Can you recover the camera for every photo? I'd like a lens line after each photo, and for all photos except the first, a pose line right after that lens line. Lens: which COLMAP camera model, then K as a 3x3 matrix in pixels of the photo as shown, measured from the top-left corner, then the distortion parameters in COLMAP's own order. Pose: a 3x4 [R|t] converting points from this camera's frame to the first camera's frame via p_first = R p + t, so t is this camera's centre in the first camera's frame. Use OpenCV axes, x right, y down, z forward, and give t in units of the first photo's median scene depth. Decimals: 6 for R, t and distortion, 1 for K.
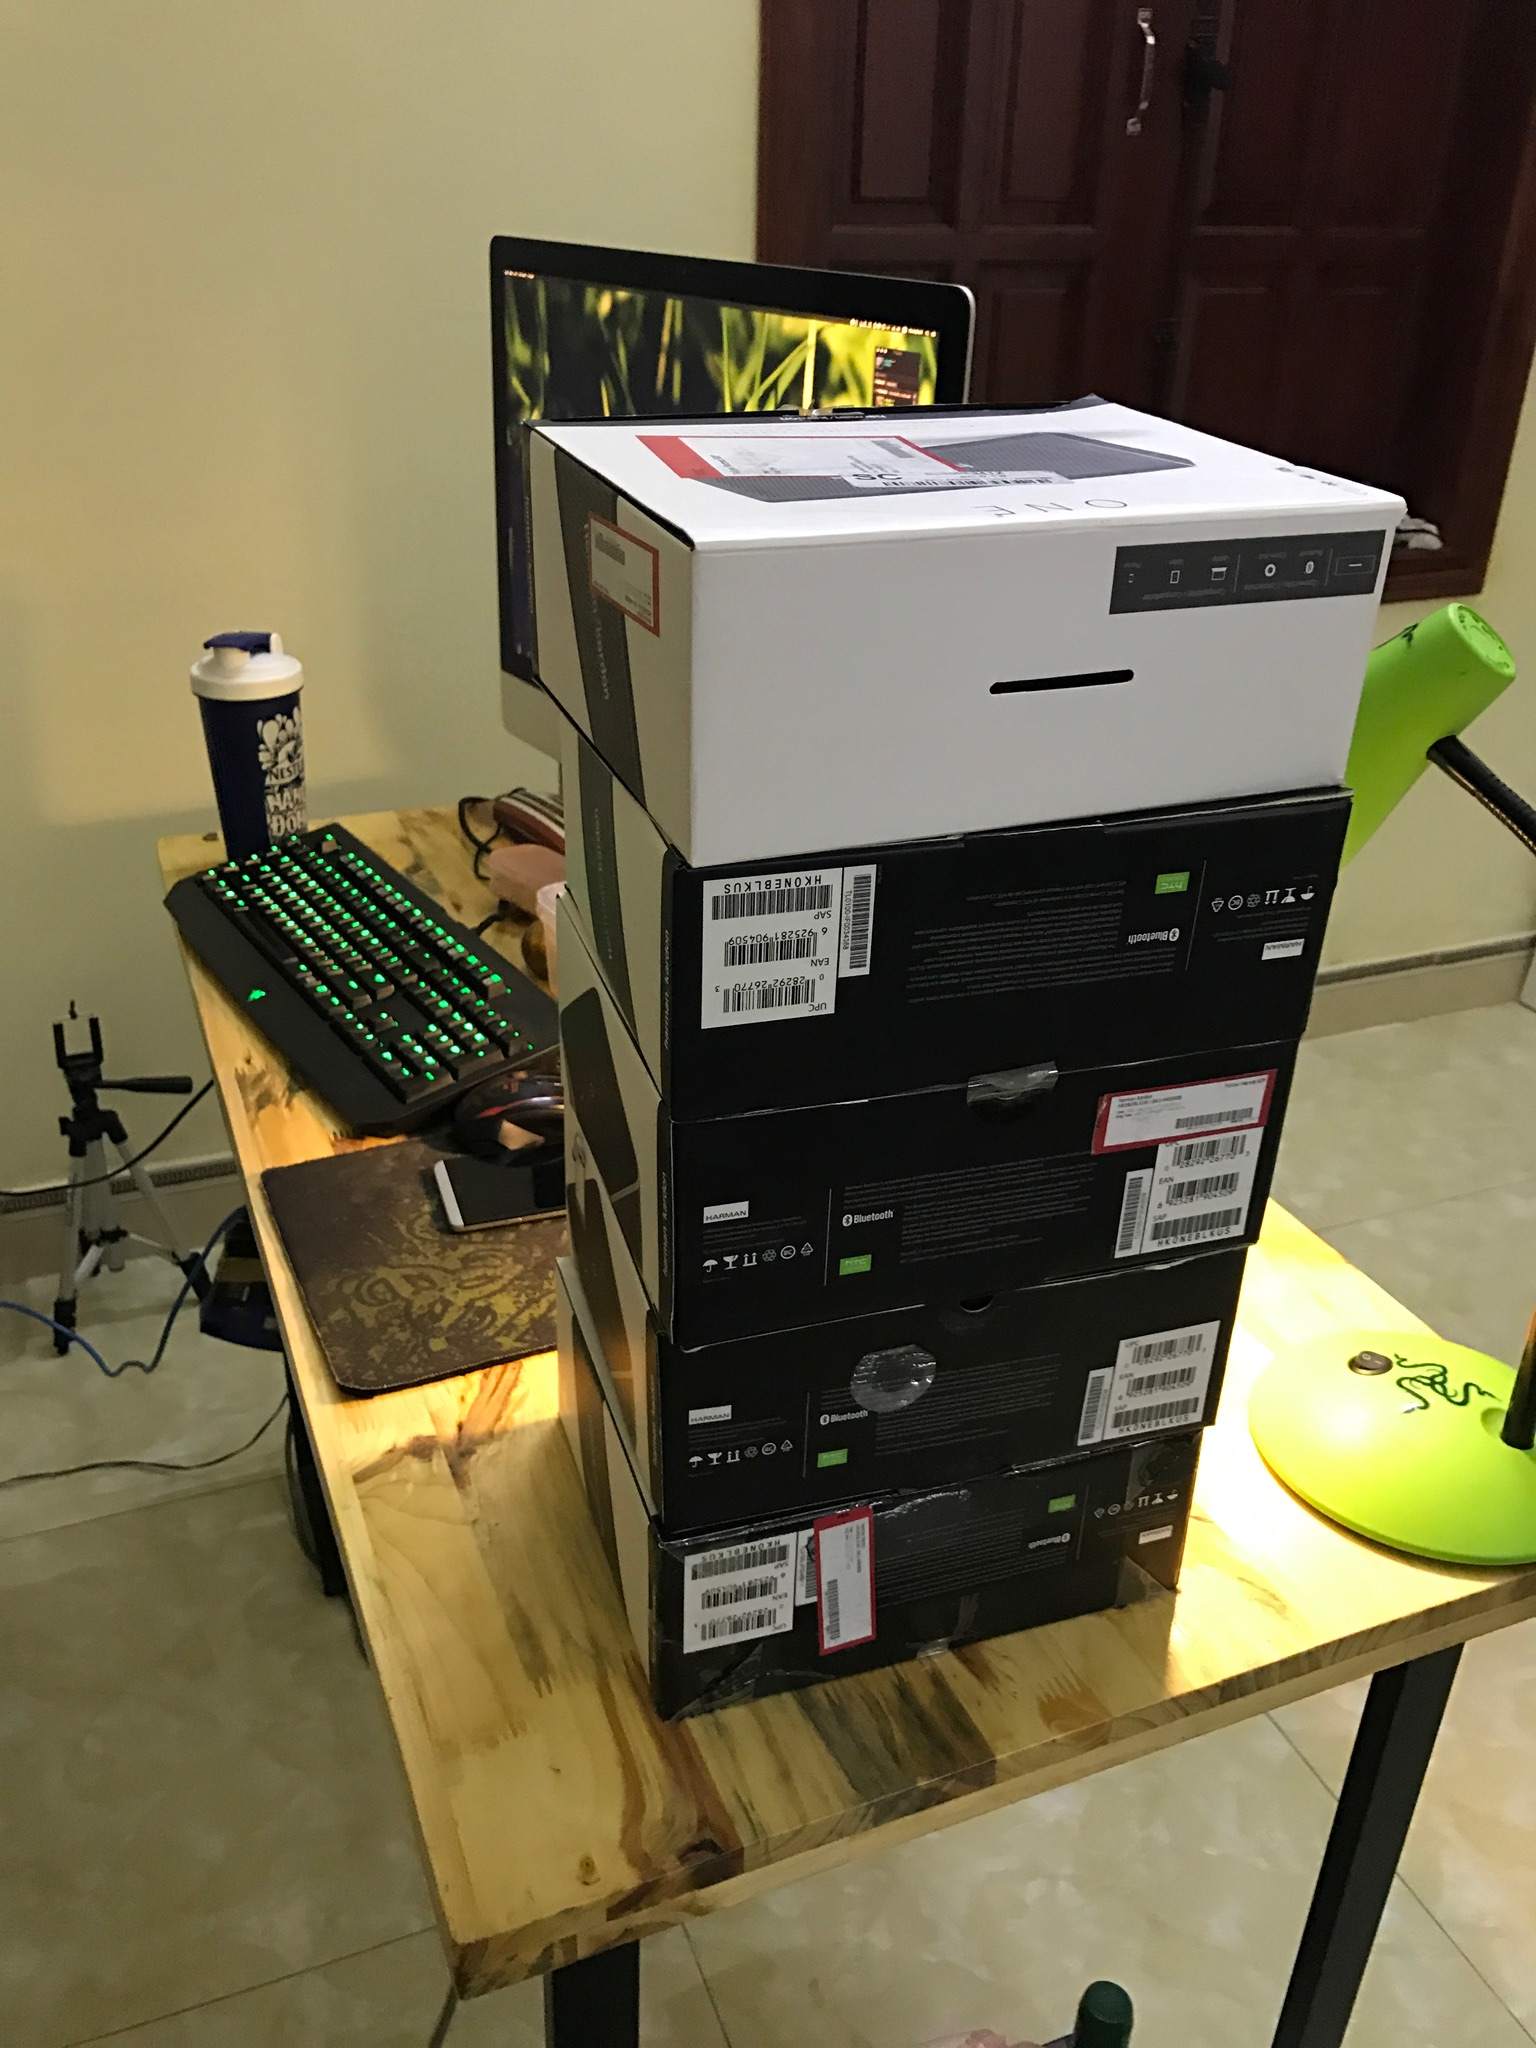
lens RADIAL K [[1701.9, 0, 746.8], [0, 1701.9, 1034.2], [0, 0, 1]] dist [-0.021912, 0.023718]
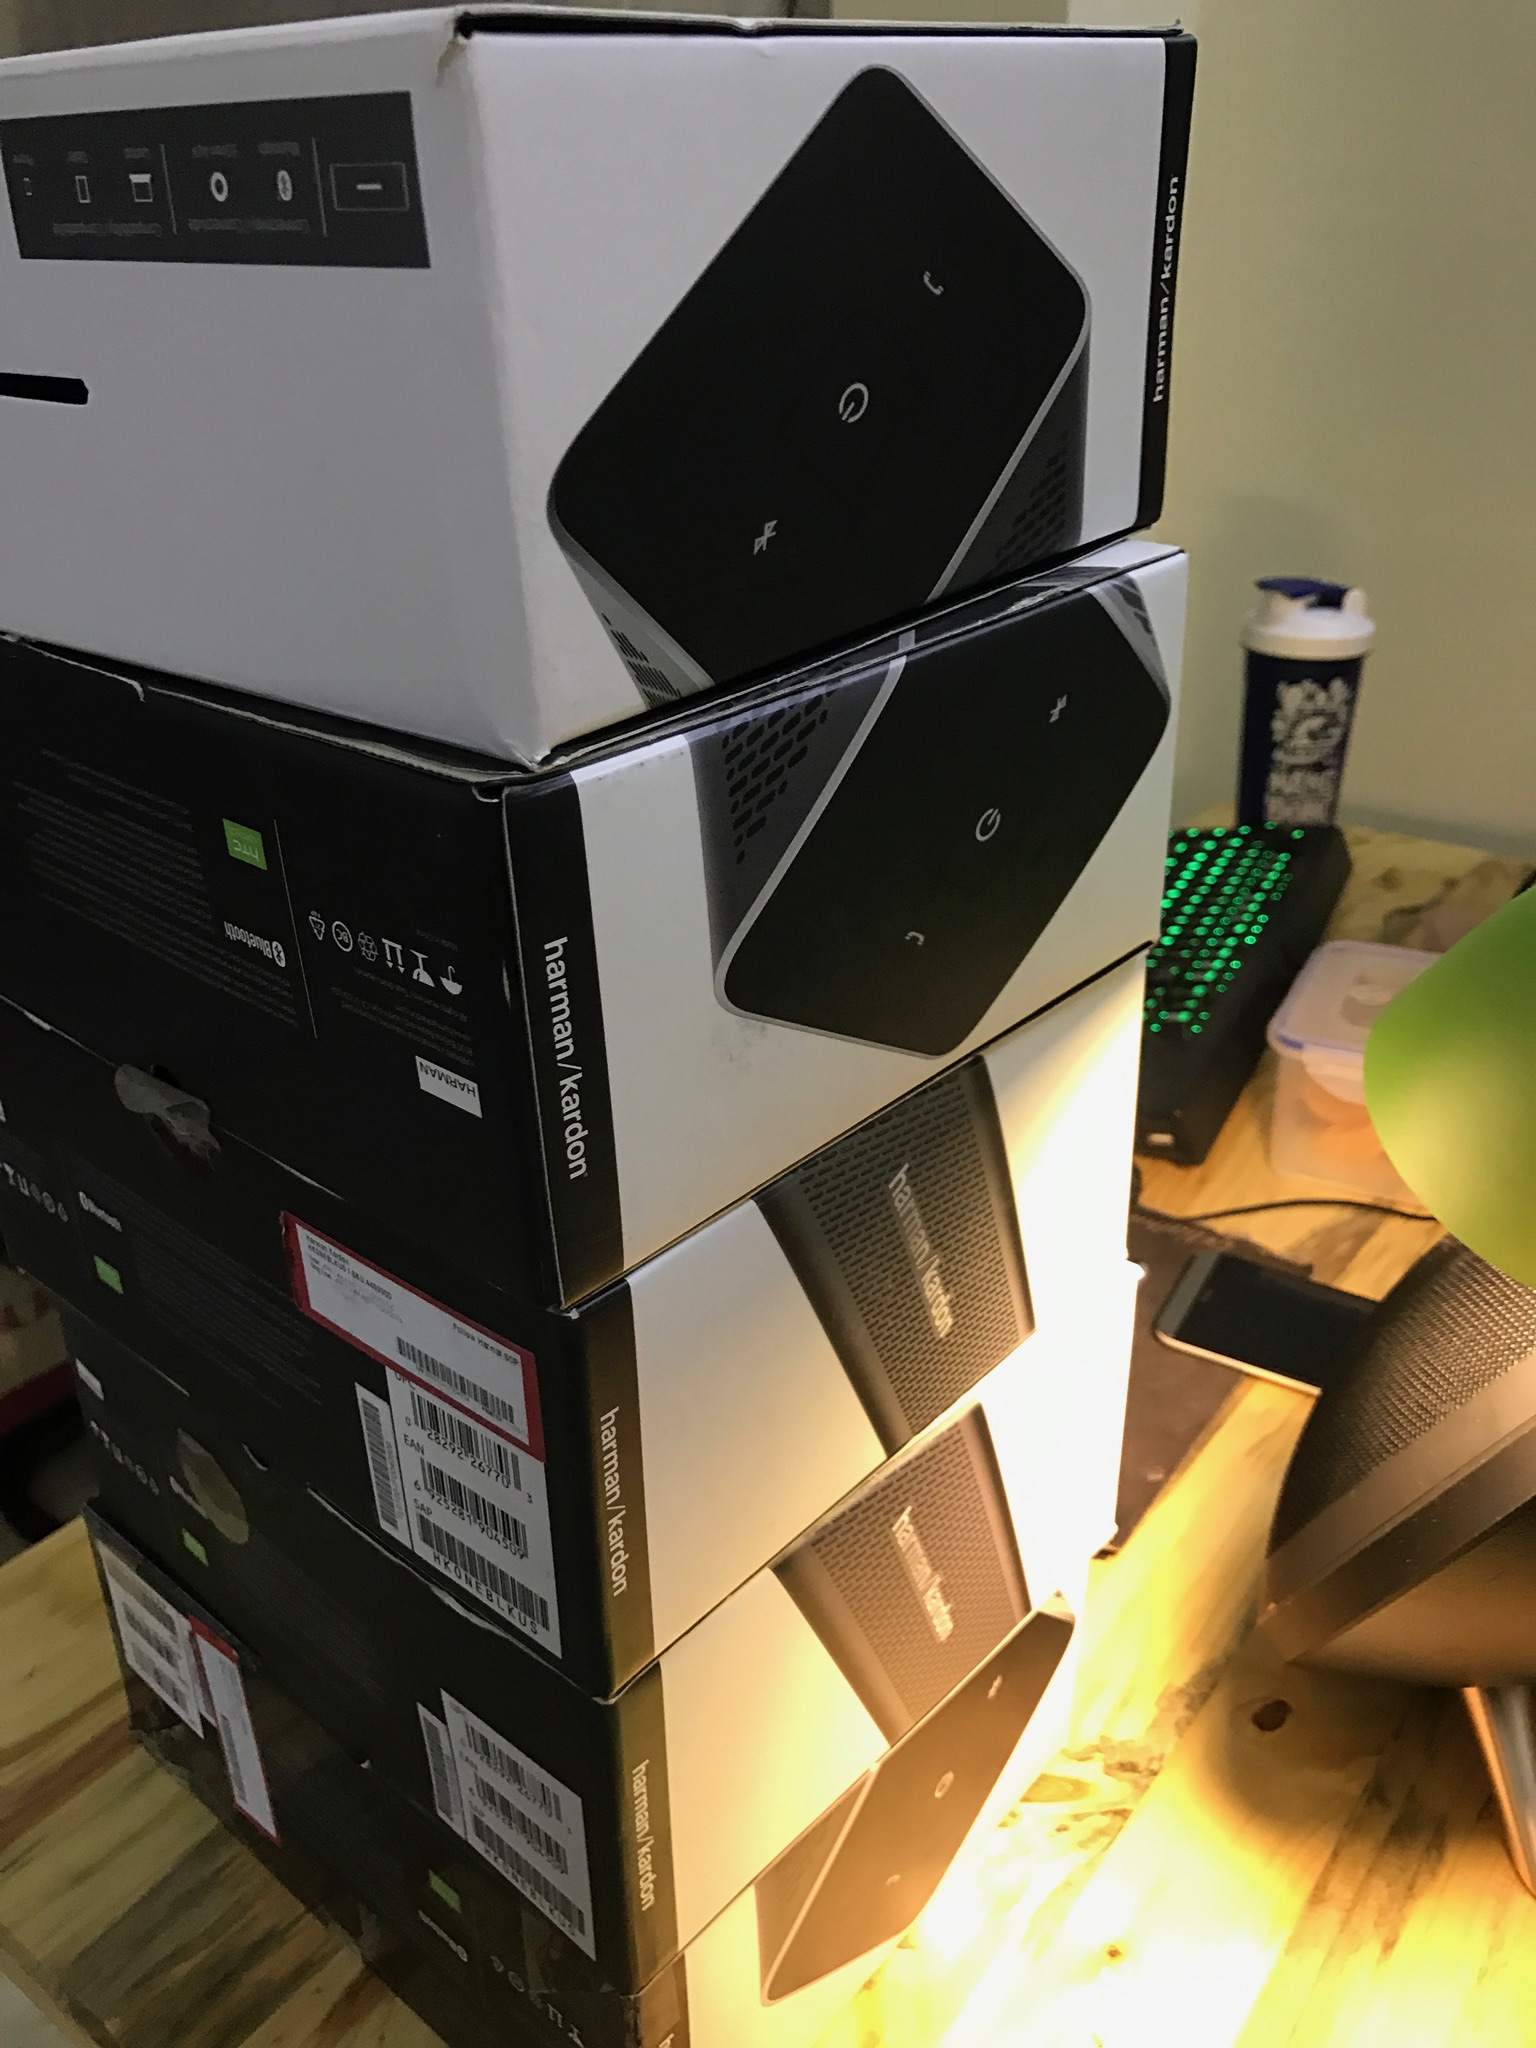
lens RADIAL K [[1701.9, 0, 764.5], [0, 1701.9, 1014.8], [0, 0, 1]] dist [-0.021912, 0.023718]
pose [[0.514620, 0.353521, -0.781146, 0.669722], [-0.378081, 0.911252, 0.163323, -0.165313], [0.769559, 0.211287, 0.602608, 0.729145]]
